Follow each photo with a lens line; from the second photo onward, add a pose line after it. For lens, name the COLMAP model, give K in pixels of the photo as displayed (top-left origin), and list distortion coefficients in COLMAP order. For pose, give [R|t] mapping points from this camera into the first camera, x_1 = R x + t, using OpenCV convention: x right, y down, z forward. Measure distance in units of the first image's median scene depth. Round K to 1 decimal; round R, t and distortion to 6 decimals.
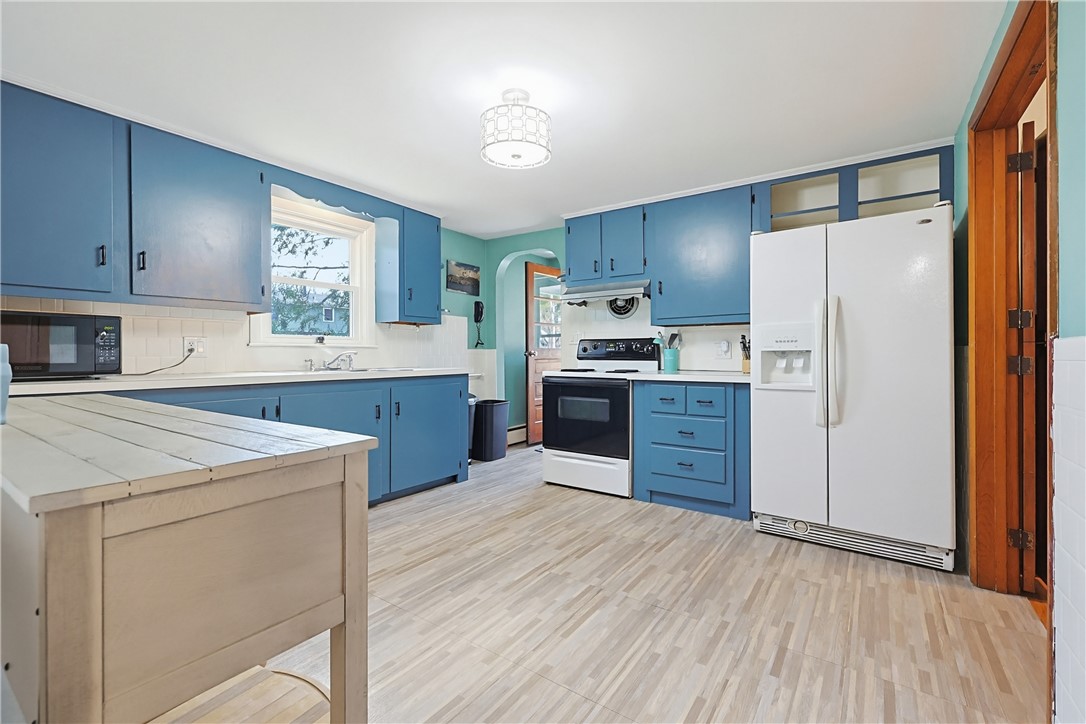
lens RADIAL K [[474.7, 0, 547.9], [0, 474.7, 356.0], [0, 0, 1]] dist [-0.000871, -0.000286]
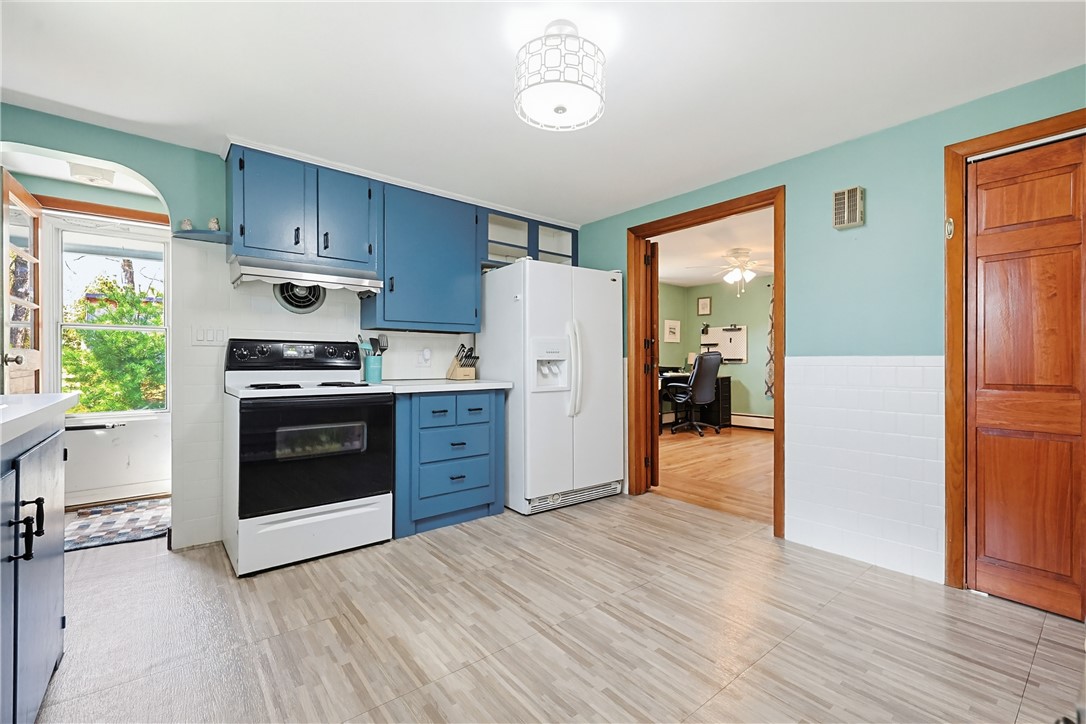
lens RADIAL K [[469.0, 0, 543.0], [0, 469.0, 362.0], [0, 0, 1]] dist [0.017336, -0.000037]
pose [[0.277725, 0.001292, 0.960660, -0.685297], [0.002448, 0.999995, -0.002053, -0.002520], [-0.960657, 0.002922, 0.277721, 0.681910]]
